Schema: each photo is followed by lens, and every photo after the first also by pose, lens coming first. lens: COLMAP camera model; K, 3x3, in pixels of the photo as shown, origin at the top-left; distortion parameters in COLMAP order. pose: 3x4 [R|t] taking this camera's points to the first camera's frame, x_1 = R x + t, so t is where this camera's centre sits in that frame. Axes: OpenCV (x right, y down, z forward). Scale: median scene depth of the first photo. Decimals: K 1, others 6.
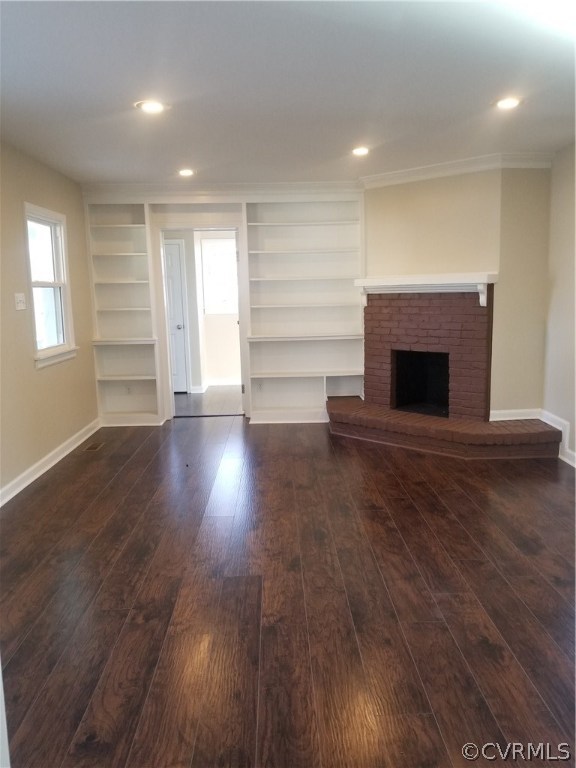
lens RADIAL K [[598.9, 0, 290.6], [0, 598.9, 382.3], [0, 0, 1]] dist [0.059188, -0.088774]
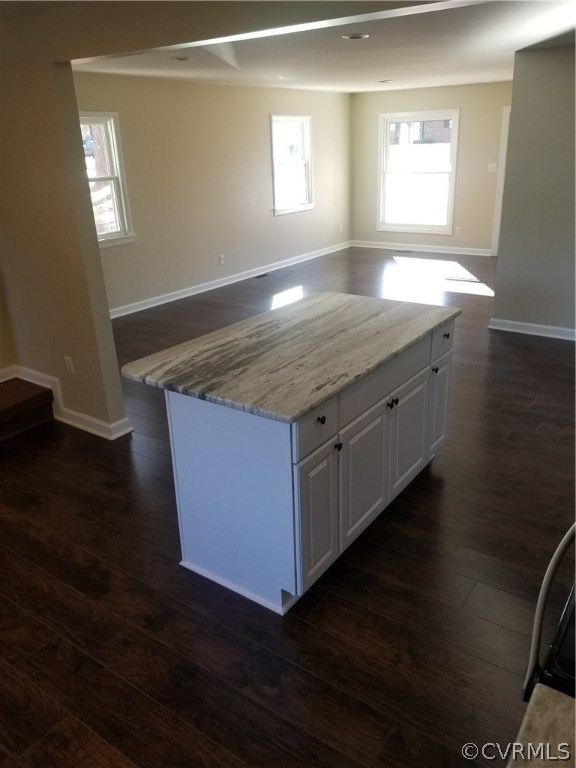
lens RADIAL K [[598.9, 0, 290.6], [0, 598.9, 382.3], [0, 0, 1]] dist [0.059188, -0.088774]
pose [[0.603111, -0.291154, 0.742621, 0.035950], [0.138640, 0.955095, 0.261863, -0.168117], [-0.785516, -0.054976, 0.616394, 0.335956]]
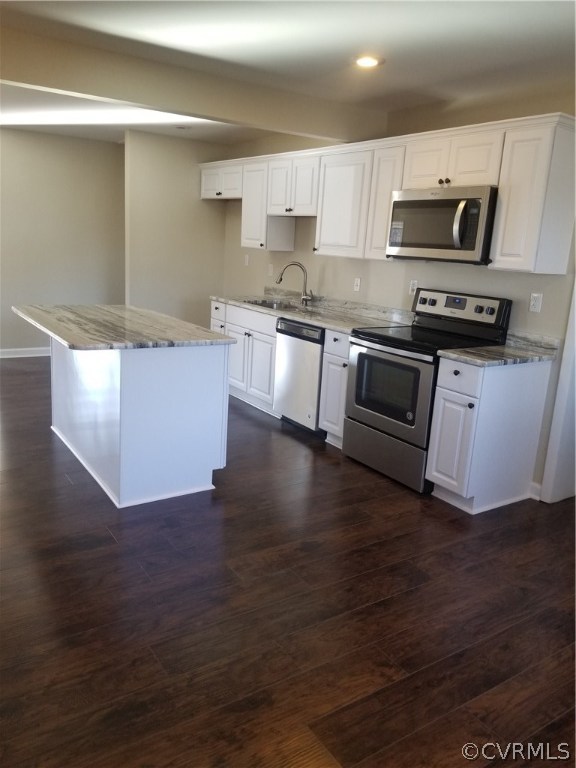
lens RADIAL K [[591.9, 0, 286.2], [0, 591.9, 372.0], [0, 0, 1]] dist [0.055254, -0.090538]
pose [[-0.524872, -0.190277, 0.829641, -0.469821], [0.088404, 0.957236, 0.275470, -0.198012], [-0.846578, 0.217930, -0.485605, 1.211444]]
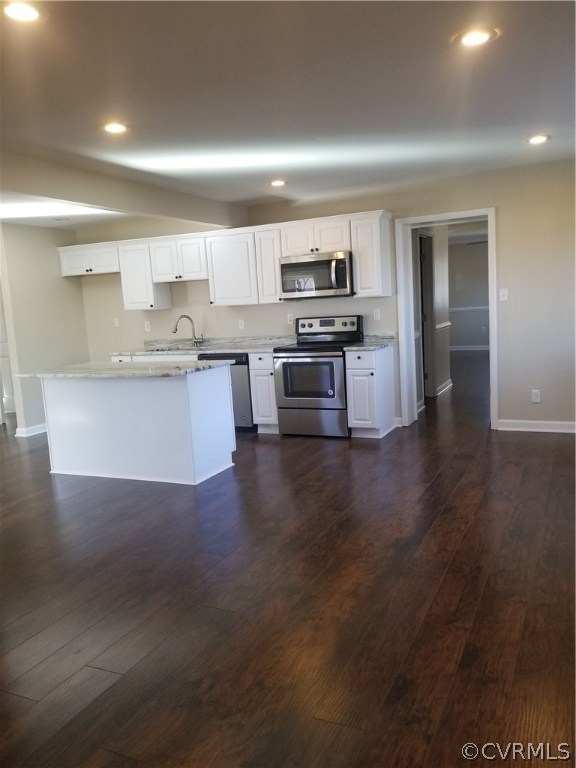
lens RADIAL K [[598.9, 0, 290.6], [0, 598.9, 382.3], [0, 0, 1]] dist [0.059188, -0.088774]
pose [[-0.883951, 0.013904, 0.467372, -0.421182], [0.151445, 0.954189, 0.258046, -0.313821], [-0.442373, 0.298881, -0.845562, 2.122361]]
